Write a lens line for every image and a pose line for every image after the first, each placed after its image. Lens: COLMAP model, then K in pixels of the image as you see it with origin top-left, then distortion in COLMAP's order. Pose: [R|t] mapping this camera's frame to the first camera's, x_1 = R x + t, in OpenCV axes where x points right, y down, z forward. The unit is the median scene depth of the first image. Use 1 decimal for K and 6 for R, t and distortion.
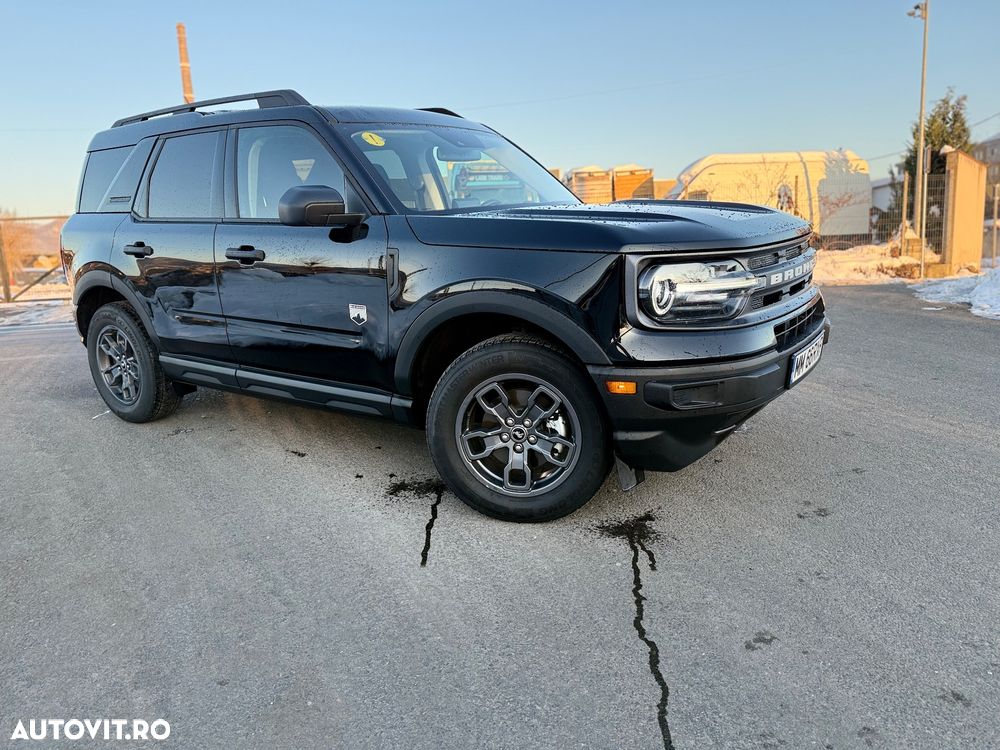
lens RADIAL K [[702.6, 0, 491.0], [0, 702.6, 374.2], [0, 0, 1]] dist [0.065938, -0.066838]
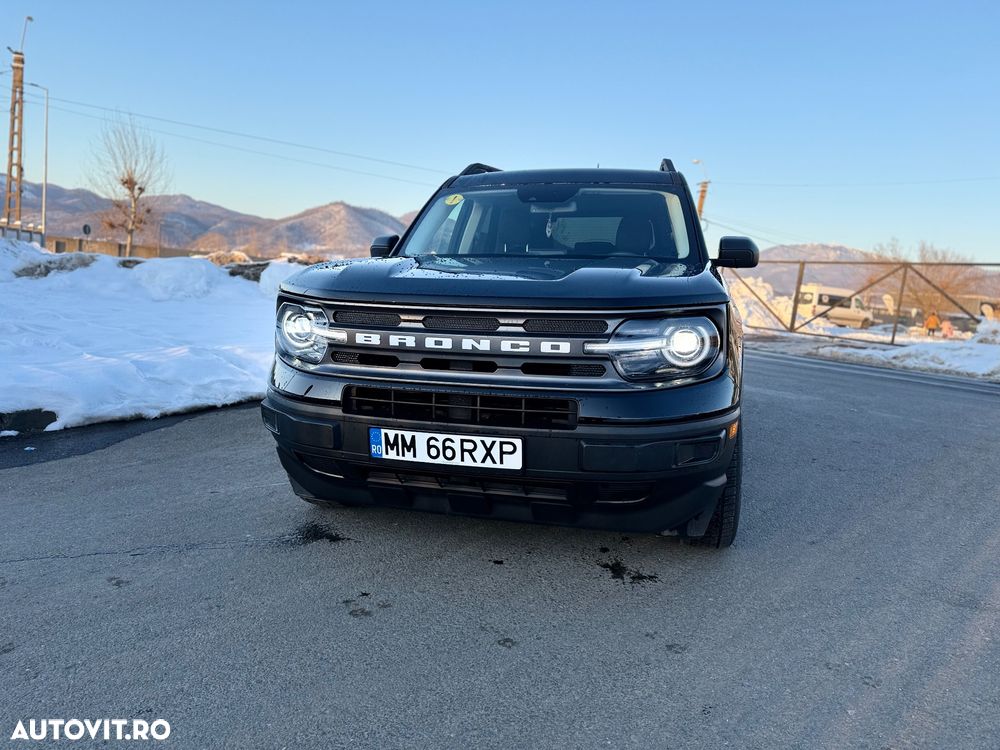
lens RADIAL K [[702.6, 0, 494.2], [0, 702.6, 373.7], [0, 0, 1]] dist [0.065938, -0.066838]
pose [[0.360783, 0.200925, -0.910749, 1.134857], [-0.258344, 0.959837, 0.109414, -0.201970], [0.896155, 0.195812, 0.398201, 0.671506]]
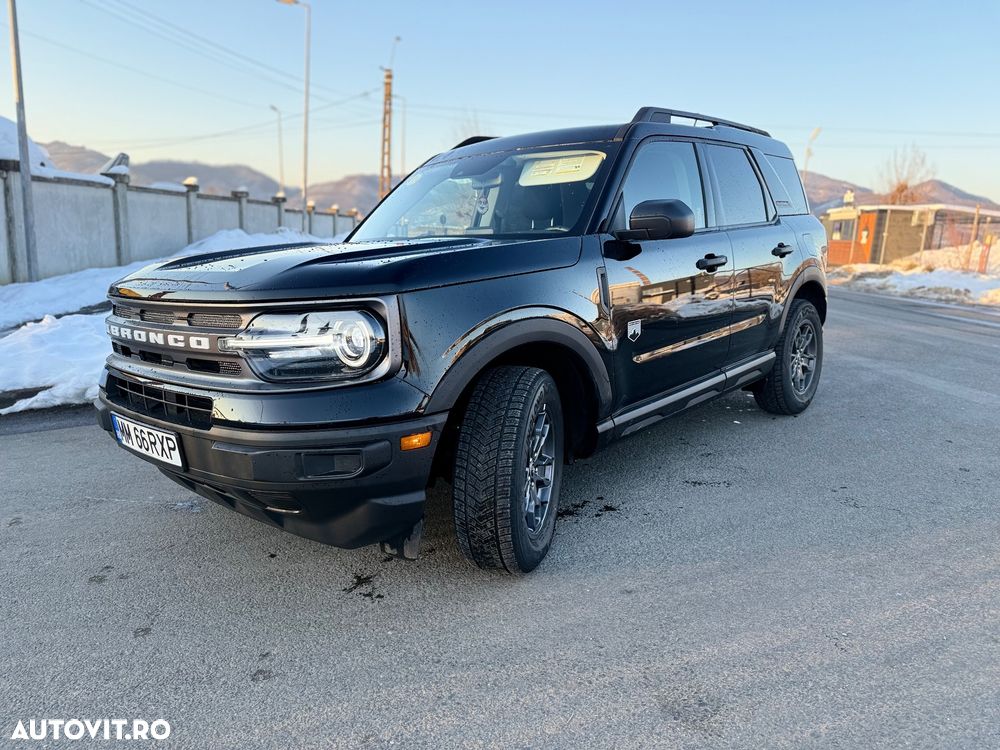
lens RADIAL K [[702.6, 0, 505.1], [0, 702.6, 379.8], [0, 0, 1]] dist [0.065938, -0.066838]
pose [[-0.093138, 0.249791, -0.963810, 1.145145], [-0.200330, 0.943520, 0.263892, -0.381174], [0.975291, 0.217658, -0.037837, 1.361810]]
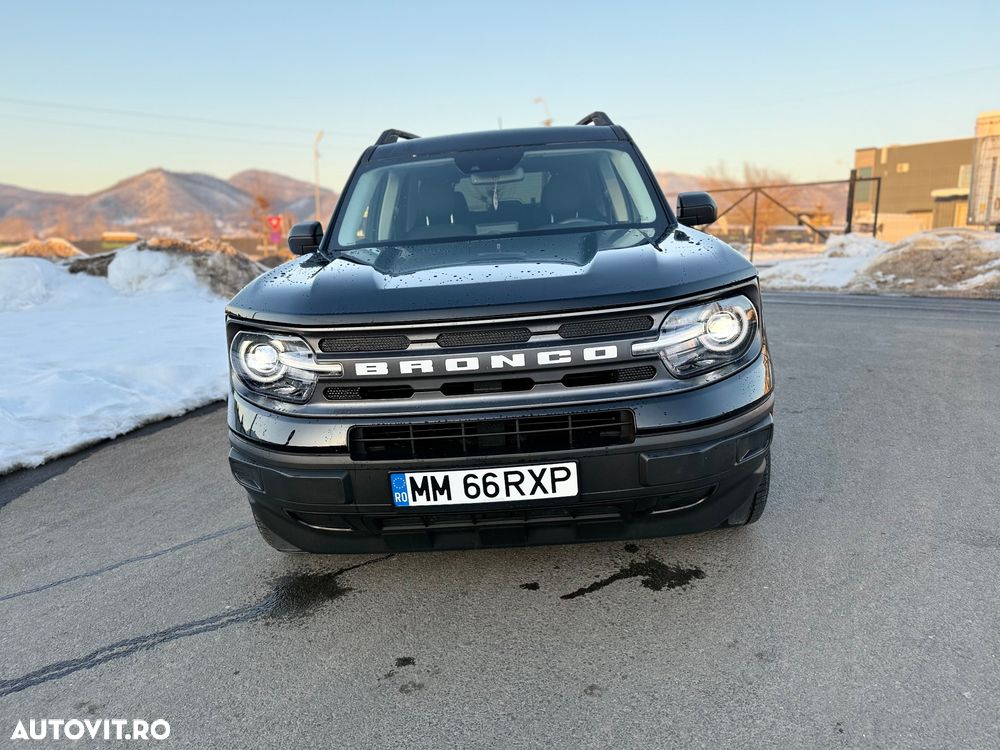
lens RADIAL K [[702.6, 0, 497.5], [0, 702.6, 381.3], [0, 0, 1]] dist [0.065938, -0.066838]
pose [[0.552694, 0.206541, -0.807385, 0.950135], [-0.152081, 0.977531, 0.145960, -0.219045], [0.819391, 0.042117, 0.571686, 0.571592]]
